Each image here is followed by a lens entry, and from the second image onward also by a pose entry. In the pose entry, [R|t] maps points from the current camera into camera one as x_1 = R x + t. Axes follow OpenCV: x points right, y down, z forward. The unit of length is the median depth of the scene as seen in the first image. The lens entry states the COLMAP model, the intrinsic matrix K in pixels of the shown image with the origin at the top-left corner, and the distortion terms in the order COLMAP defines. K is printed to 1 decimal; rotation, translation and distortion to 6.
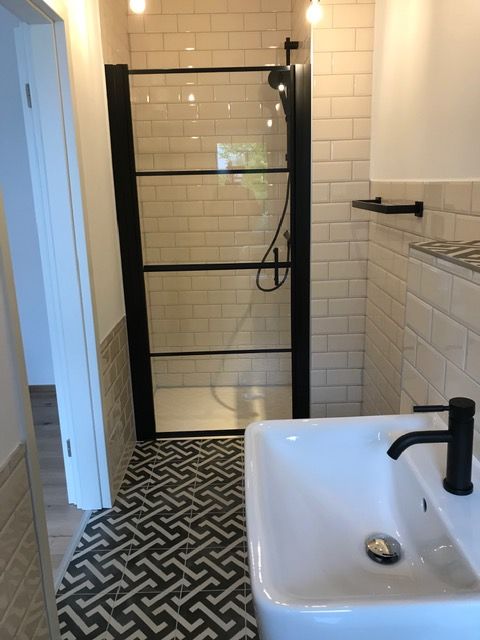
lens RADIAL K [[519.9, 0, 246.0], [0, 519.9, 315.0], [0, 0, 1]] dist [0.015121, -0.017654]
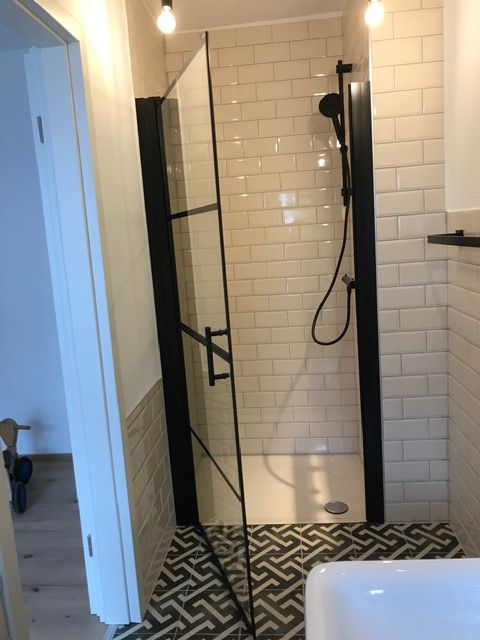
lens RADIAL K [[519.9, 0, 246.0], [0, 519.9, 315.0], [0, 0, 1]] dist [0.015121, -0.017654]
pose [[0.994529, -0.028289, -0.100554, -0.002254], [0.019199, 0.995735, -0.090244, -0.024179], [0.102678, 0.087820, 0.990830, 0.157227]]
